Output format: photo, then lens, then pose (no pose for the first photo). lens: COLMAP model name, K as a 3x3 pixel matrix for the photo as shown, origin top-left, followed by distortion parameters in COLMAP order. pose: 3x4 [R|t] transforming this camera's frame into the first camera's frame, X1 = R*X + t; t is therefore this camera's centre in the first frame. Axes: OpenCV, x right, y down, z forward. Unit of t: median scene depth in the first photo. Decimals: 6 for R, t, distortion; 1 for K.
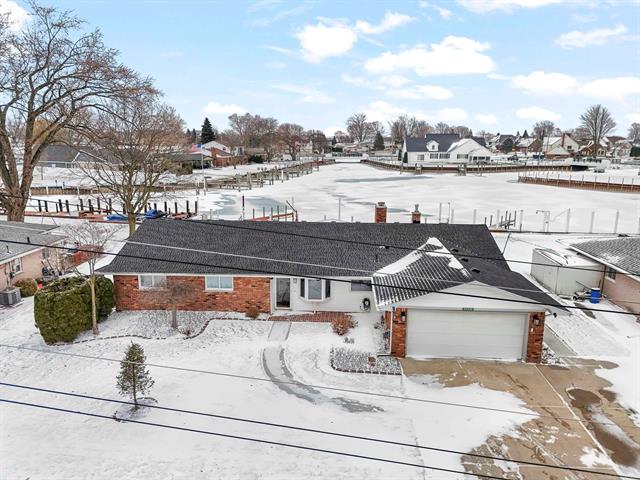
lens RADIAL K [[469.4, 0, 320.0], [0, 469.4, 240.0], [0, 0, 1]] dist [0.073909, -0.068364]
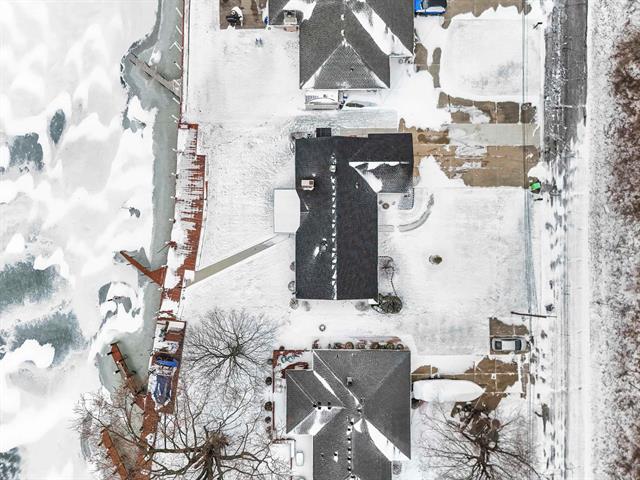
lens RADIAL K [[469.4, 0, 320.0], [0, 469.4, 240.0], [0, 0, 1]] dist [0.073909, -0.068364]
pose [[-0.049255, -0.998662, -0.015760, -0.093787], [0.220672, -0.026270, 0.974994, -2.644215], [-0.974104, 0.044546, 0.221670, 0.791331]]
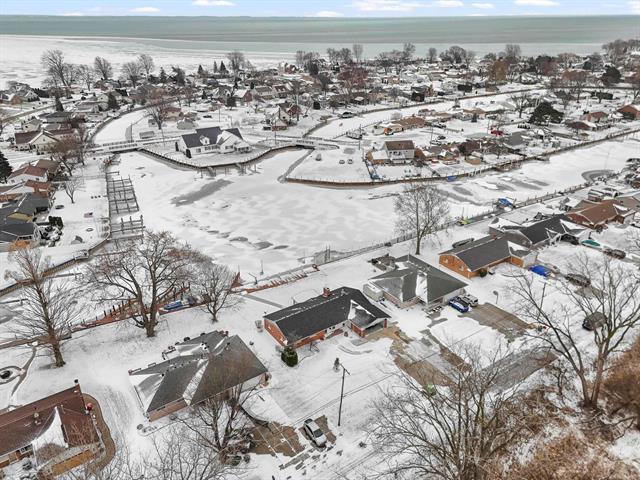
lens RADIAL K [[469.4, 0, 320.0], [0, 469.4, 240.0], [0, 0, 1]] dist [0.073909, -0.068364]
pose [[0.796097, -0.269929, 0.541635, -2.162247], [0.143150, 0.953608, 0.264839, -1.738288], [-0.587995, -0.133302, 0.797805, -2.043886]]
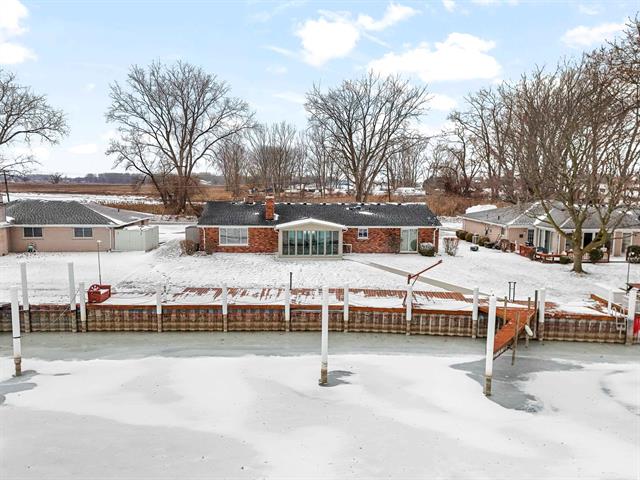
lens RADIAL K [[469.4, 0, 320.0], [0, 469.4, 240.0], [0, 0, 1]] dist [0.073909, -0.068364]
pose [[-0.992312, -0.007673, -0.123525, 0.214318], [-0.047995, 0.943831, 0.326925, -0.549218], [0.114078, 0.330340, -0.936943, 3.200129]]
